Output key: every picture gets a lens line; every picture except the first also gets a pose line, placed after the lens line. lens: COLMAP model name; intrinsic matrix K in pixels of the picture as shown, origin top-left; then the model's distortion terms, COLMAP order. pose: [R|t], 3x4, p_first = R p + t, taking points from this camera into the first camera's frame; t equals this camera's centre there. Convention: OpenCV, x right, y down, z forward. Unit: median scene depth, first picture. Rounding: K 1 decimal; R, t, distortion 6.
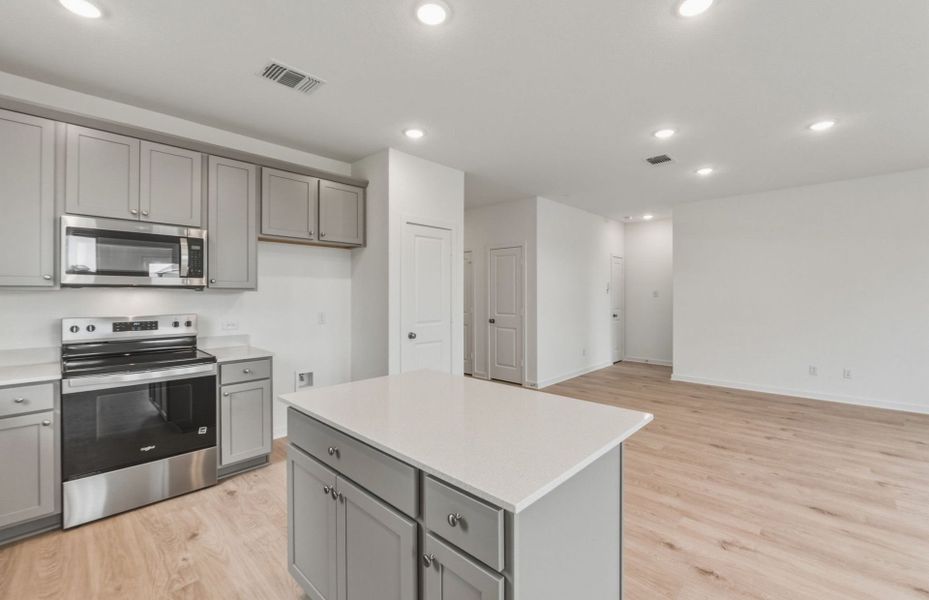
lens RADIAL K [[390.9, 0, 473.3], [0, 390.9, 291.0], [0, 0, 1]] dist [-0.006580, 0.000594]
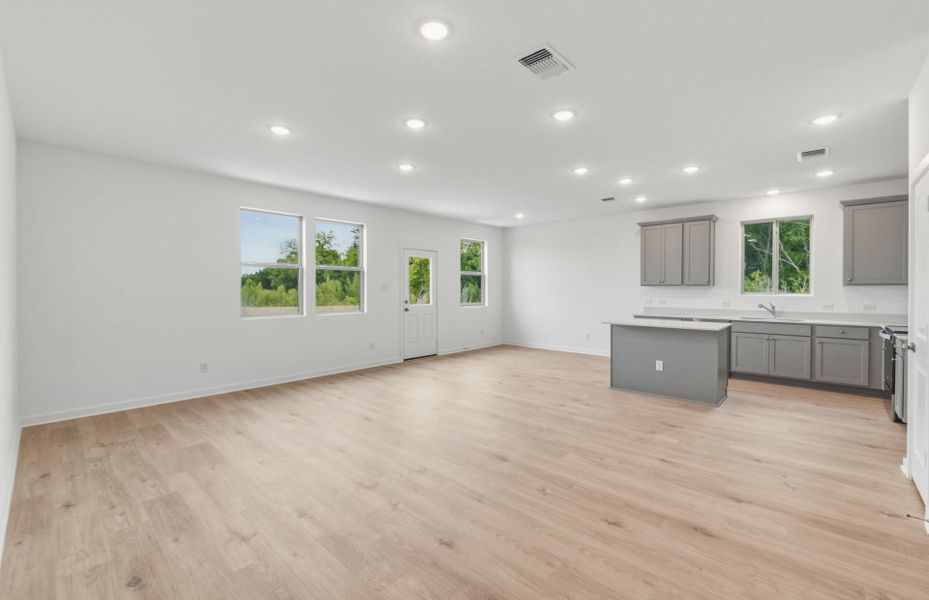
lens RADIAL K [[390.9, 0, 467.7], [0, 390.9, 295.6], [0, 0, 1]] dist [-0.006580, 0.000594]
pose [[-0.999918, 0.003120, -0.012419, 0.779655], [0.003000, 0.999949, 0.009626, 0.018628], [0.012448, 0.009588, -0.999877, 2.055131]]
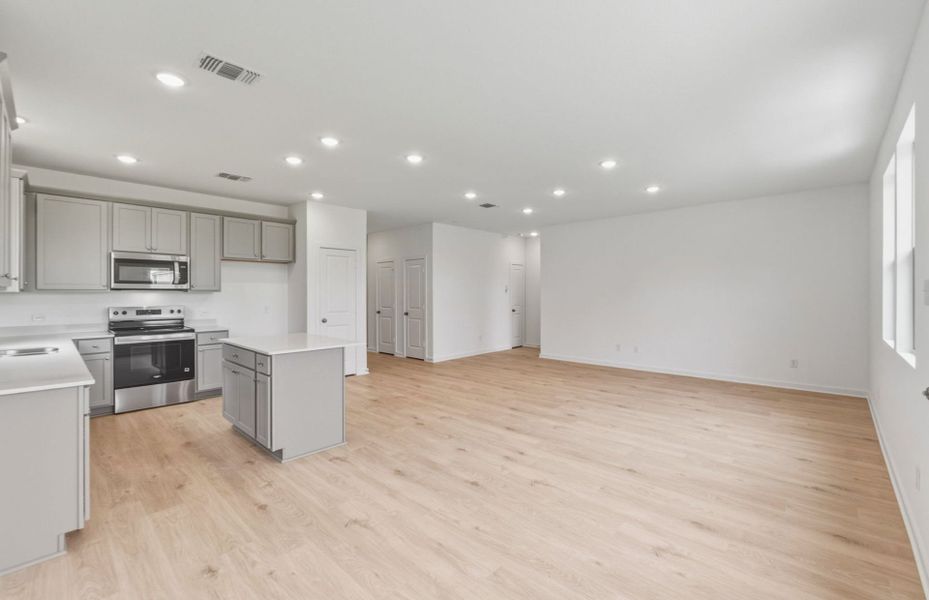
lens RADIAL K [[390.9, 0, 468.1], [0, 390.9, 291.4], [0, 0, 1]] dist [-0.006580, 0.000594]
pose [[0.999994, 0.000273, 0.003419, 0.505745], [-0.000281, 0.999997, 0.002479, -0.006710], [-0.003418, -0.002480, 0.999991, -0.679197]]
